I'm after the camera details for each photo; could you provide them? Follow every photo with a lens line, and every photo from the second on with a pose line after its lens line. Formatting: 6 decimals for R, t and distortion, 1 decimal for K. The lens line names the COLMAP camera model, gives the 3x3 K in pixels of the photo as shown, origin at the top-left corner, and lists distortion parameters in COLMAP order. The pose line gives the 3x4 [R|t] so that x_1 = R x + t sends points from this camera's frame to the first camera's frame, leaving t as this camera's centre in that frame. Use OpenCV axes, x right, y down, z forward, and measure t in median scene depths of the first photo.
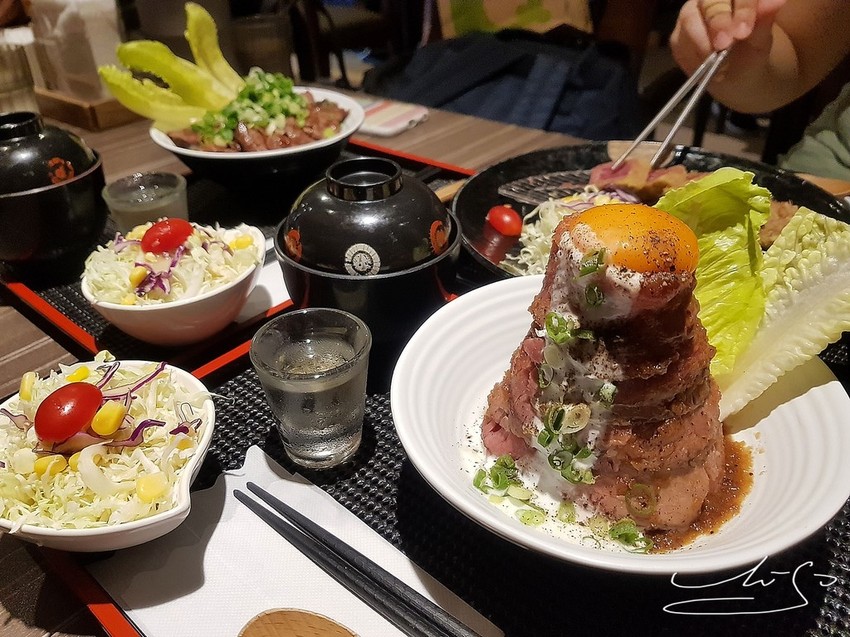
lens RADIAL K [[686.6, 0, 425.0], [0, 686.6, 318.5], [0, 0, 1]] dist [0.111541, -0.282017]
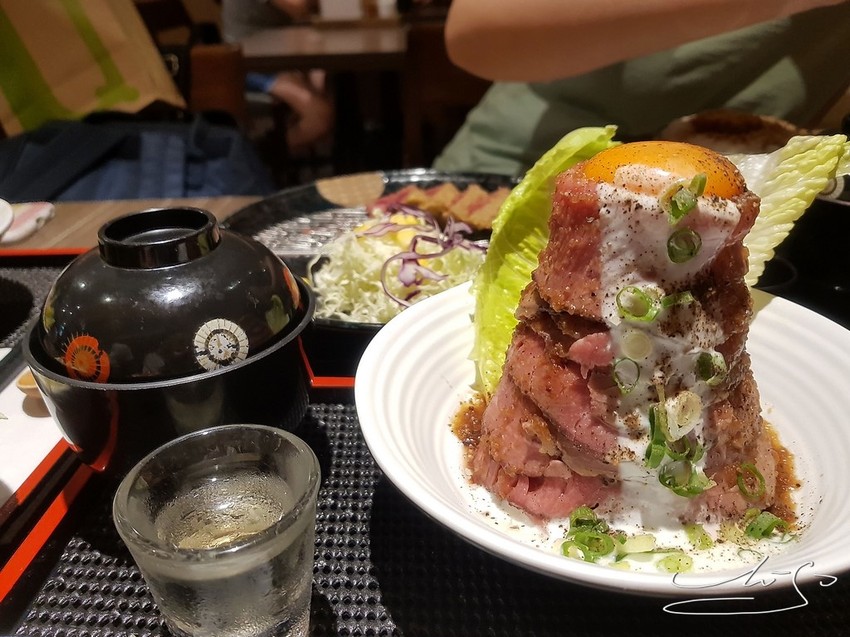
lens RADIAL K [[686.6, 0, 425.0], [0, 686.6, 318.5], [0, 0, 1]] dist [0.111541, -0.282017]
pose [[0.794963, -0.276277, 0.540097, -0.295062], [0.343464, 0.938825, -0.025301, -0.024296], [-0.500066, 0.205617, 0.841223, 0.351870]]
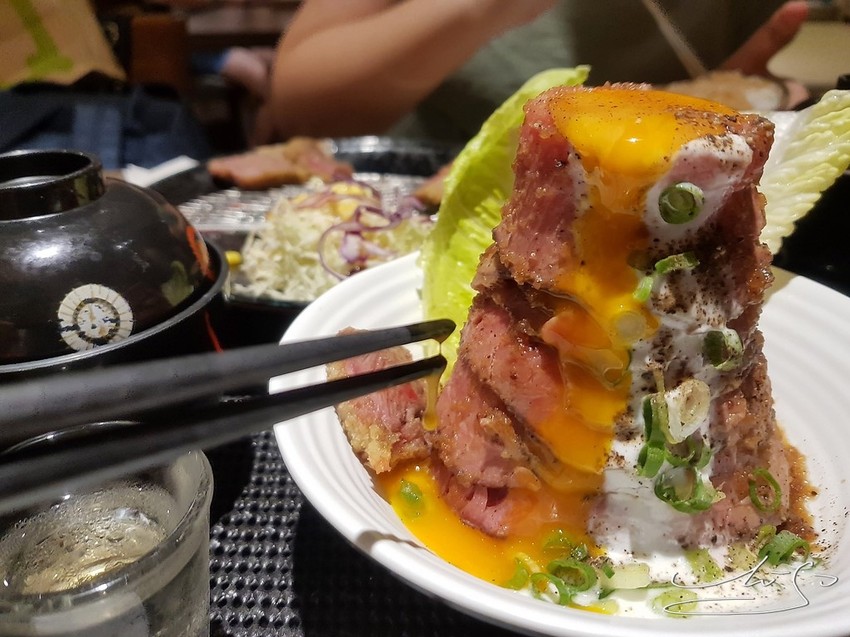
lens RADIAL K [[691.9, 0, 411.0], [0, 691.9, 293.3], [0, 0, 1]] dist [0.003804, -0.080492]
pose [[0.770039, -0.260488, 0.582397, -0.210757], [0.338817, 0.940455, -0.027344, -0.007624], [-0.540596, 0.218382, 0.812444, 0.465362]]
